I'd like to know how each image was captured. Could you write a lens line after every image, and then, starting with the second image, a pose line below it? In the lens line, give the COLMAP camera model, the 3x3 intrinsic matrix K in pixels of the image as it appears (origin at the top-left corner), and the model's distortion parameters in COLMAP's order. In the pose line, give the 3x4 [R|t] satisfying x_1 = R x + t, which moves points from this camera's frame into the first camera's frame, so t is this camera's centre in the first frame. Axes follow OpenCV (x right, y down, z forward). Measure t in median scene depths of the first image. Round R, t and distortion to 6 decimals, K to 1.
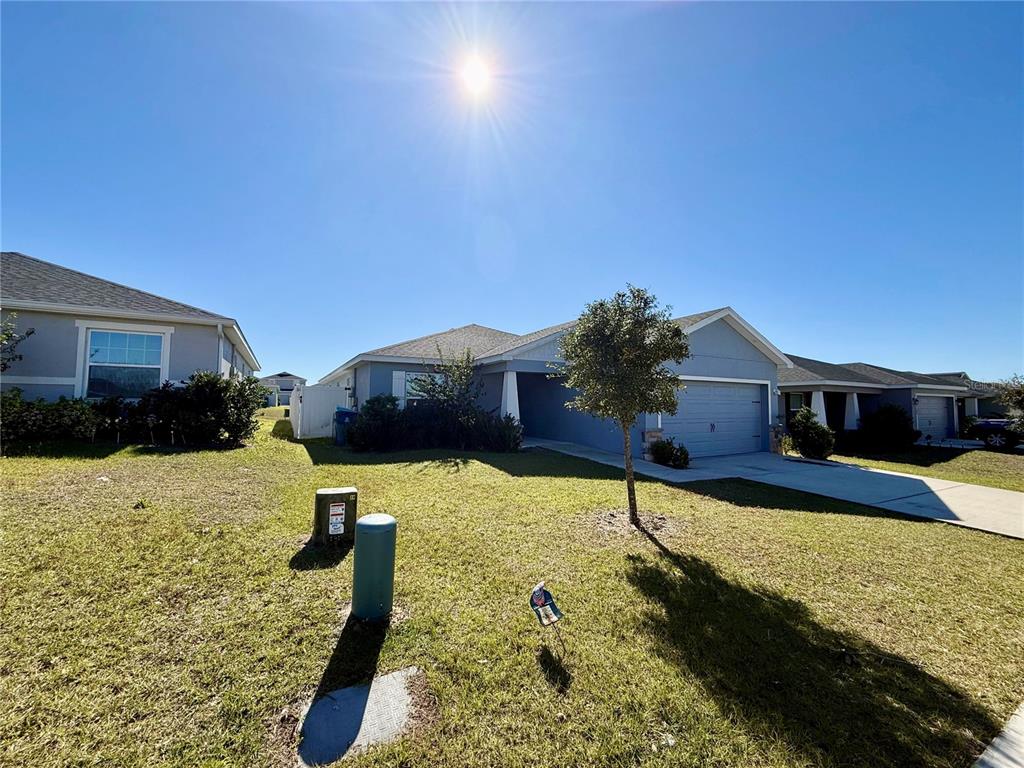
lens RADIAL K [[407.5, 0, 507.5], [0, 407.5, 382.2], [0, 0, 1]] dist [-0.001116, 0.000193]
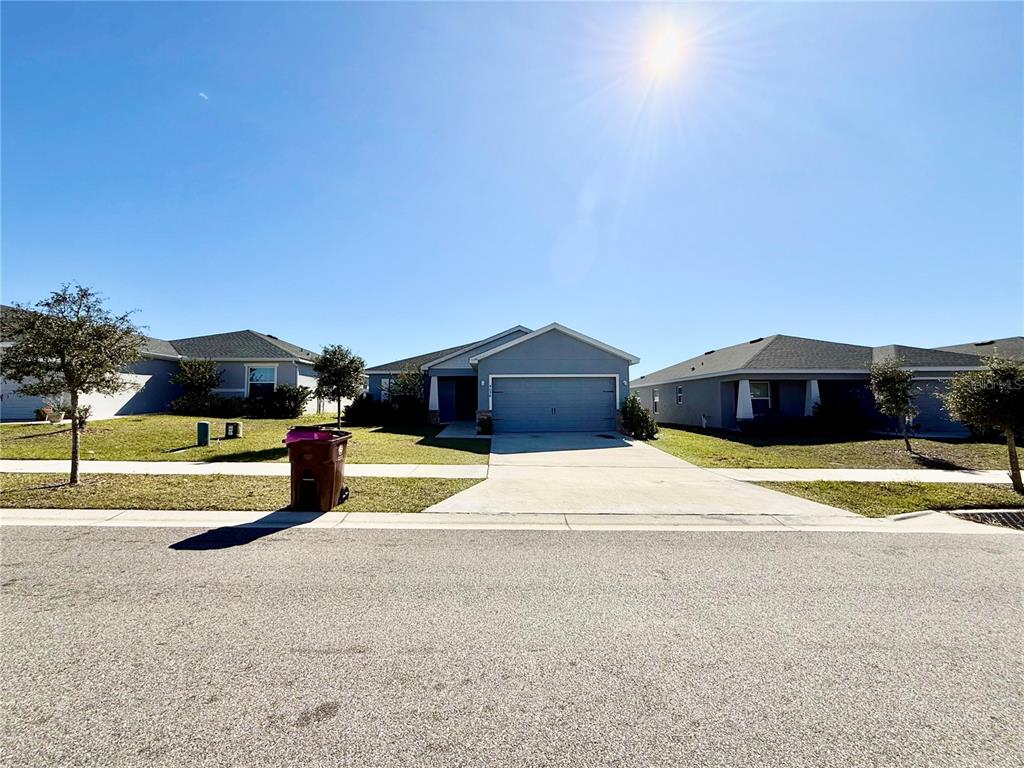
lens RADIAL K [[407.5, 0, 513.1], [0, 407.5, 386.2], [0, 0, 1]] dist [-0.001116, 0.000193]
pose [[0.892378, -0.032682, -0.450104, 1.005059], [0.036730, 0.999325, 0.000260, 0.023209], [0.449791, -0.016764, 0.892976, -0.284241]]
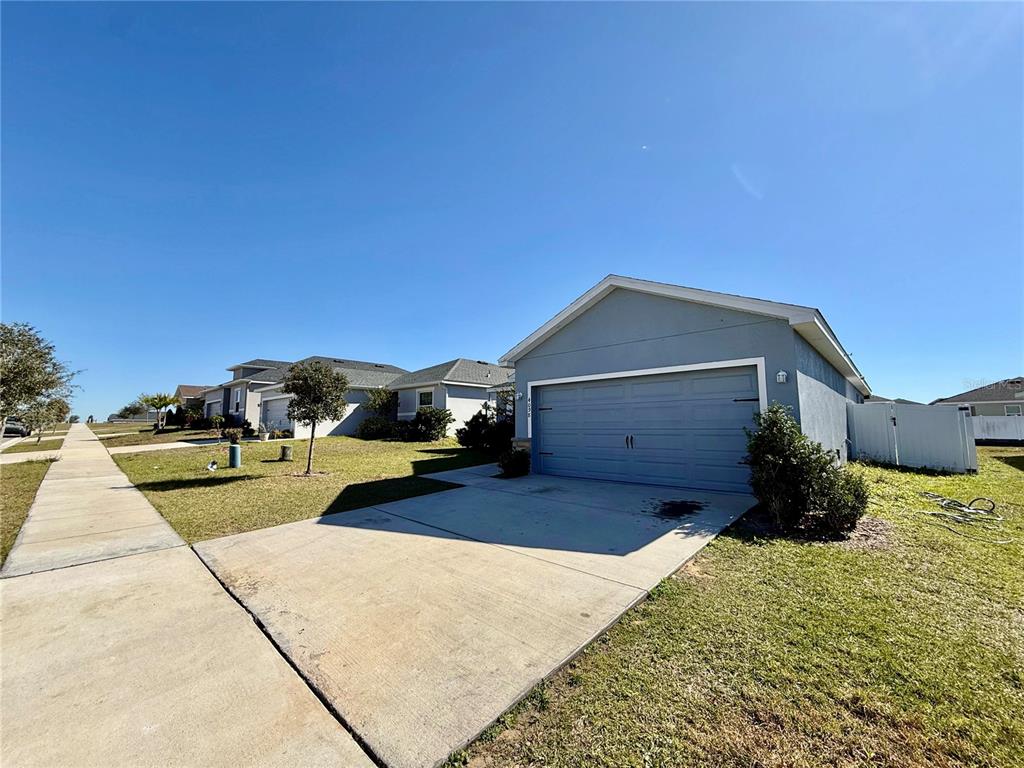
lens RADIAL K [[407.5, 0, 509.2], [0, 407.5, 383.4], [0, 0, 1]] dist [-0.001116, 0.000193]
pose [[0.303546, -0.108643, -0.946603, 1.130713], [0.061484, 0.993641, -0.094325, 0.064230], [0.950831, -0.029569, 0.308296, 0.584853]]
